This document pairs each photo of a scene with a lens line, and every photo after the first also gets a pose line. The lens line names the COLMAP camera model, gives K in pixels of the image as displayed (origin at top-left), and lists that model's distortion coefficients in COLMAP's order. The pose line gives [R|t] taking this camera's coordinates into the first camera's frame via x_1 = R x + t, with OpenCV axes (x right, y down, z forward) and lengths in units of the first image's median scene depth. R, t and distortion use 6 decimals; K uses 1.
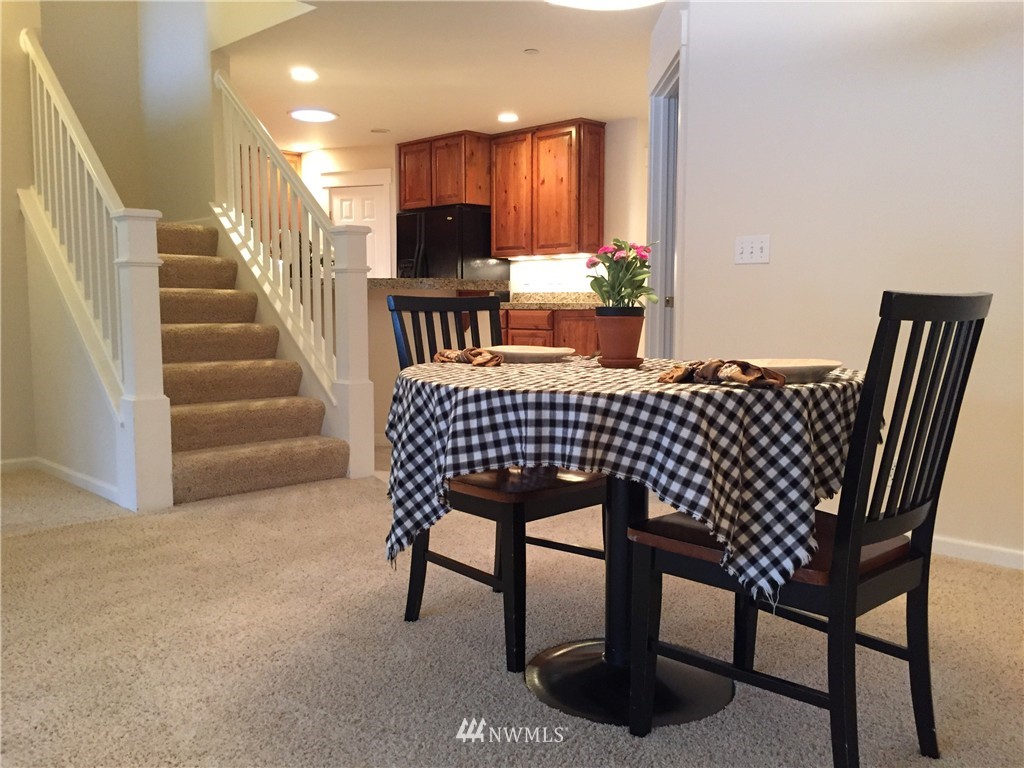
lens RADIAL K [[875.1, 0, 519.5], [0, 875.1, 383.8], [0, 0, 1]] dist [0.062369, -0.082790]
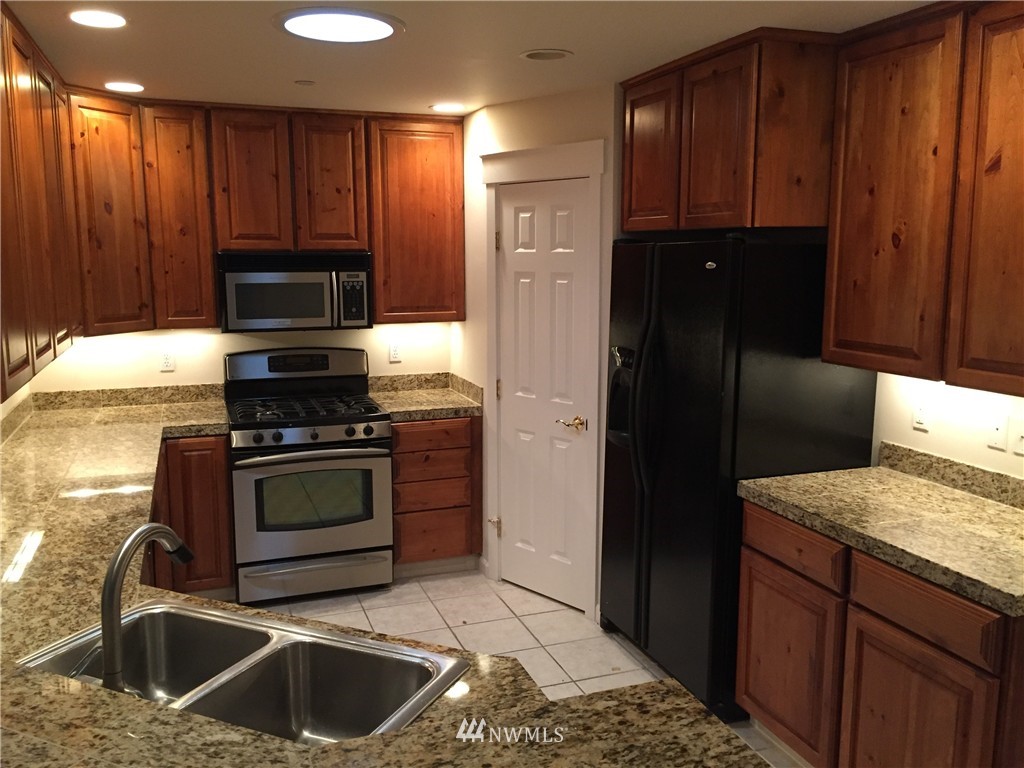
lens RADIAL K [[875.1, 0, 511.1], [0, 875.1, 383.0], [0, 0, 1]] dist [0.062369, -0.082790]
pose [[0.907146, 0.059239, -0.416626, 0.005829], [-0.035911, 0.997328, 0.063617, -0.157152], [0.419282, -0.042749, 0.906849, 0.602885]]
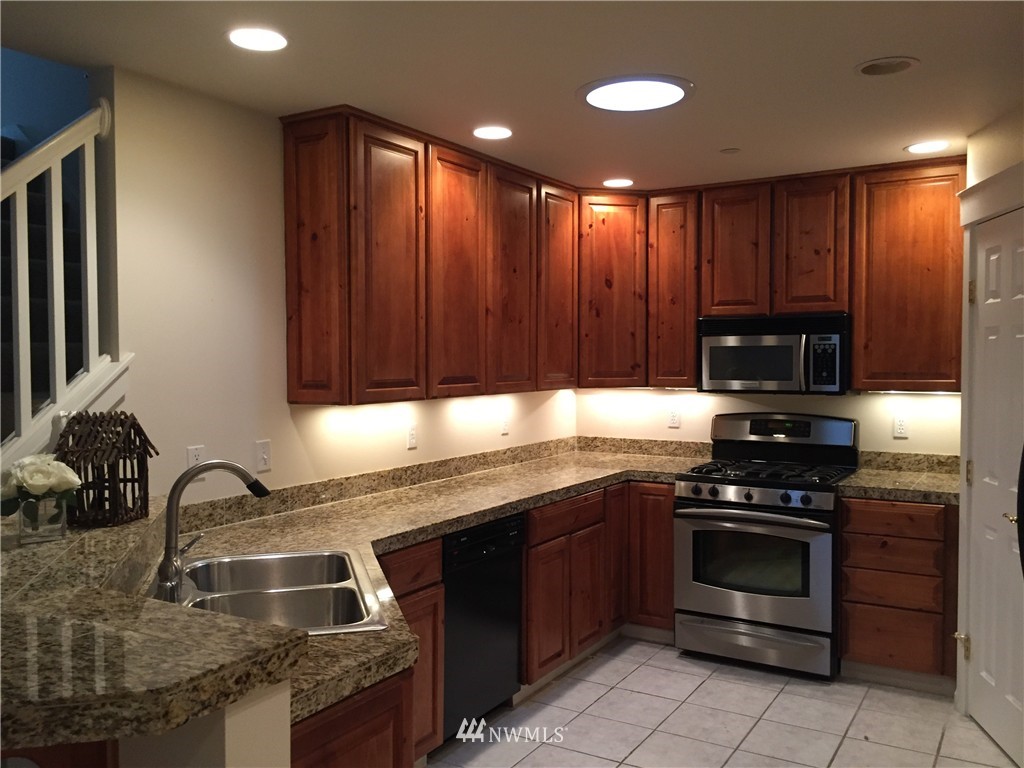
lens RADIAL K [[875.1, 0, 512.9], [0, 875.1, 383.0], [0, 0, 1]] dist [0.062369, -0.082790]
pose [[0.237492, 0.026217, -0.971036, 0.155304], [-0.085937, 0.996283, 0.005880, -0.145845], [0.967581, 0.082051, 0.238862, 0.766229]]
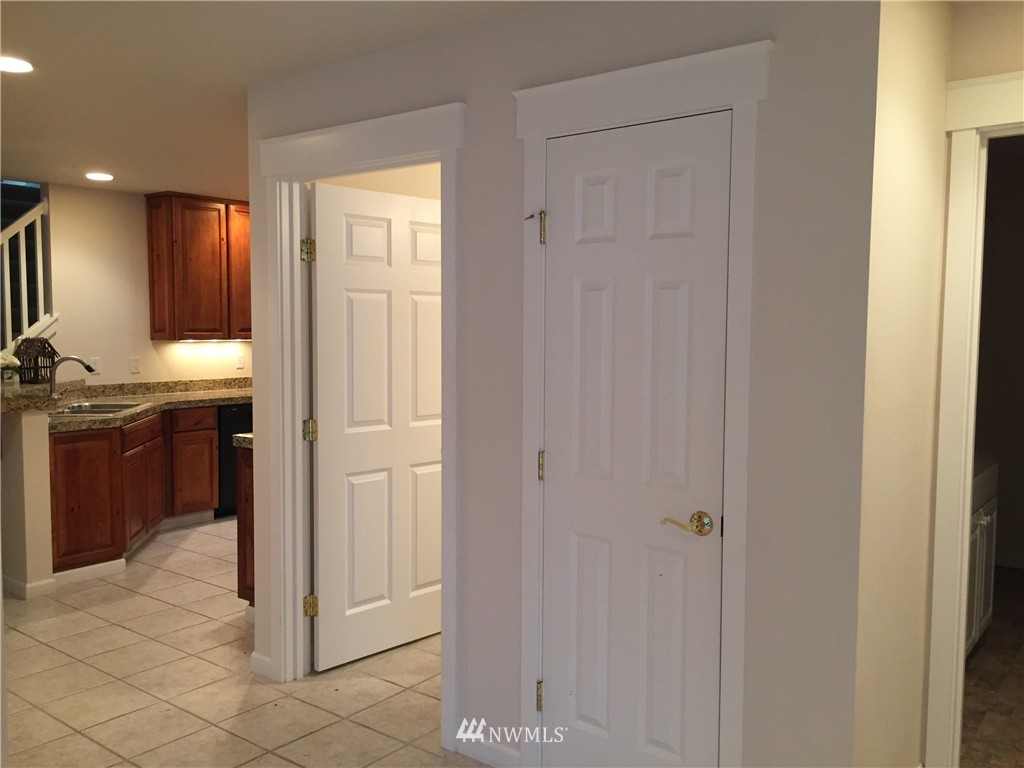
lens RADIAL K [[875.1, 0, 514.7], [0, 875.1, 379.9], [0, 0, 1]] dist [0.062369, -0.082790]
pose [[0.122587, 0.061300, -0.990563, 0.624591], [-0.095749, 0.994165, 0.049674, -0.162047], [0.987828, 0.088756, 0.127741, 1.017654]]
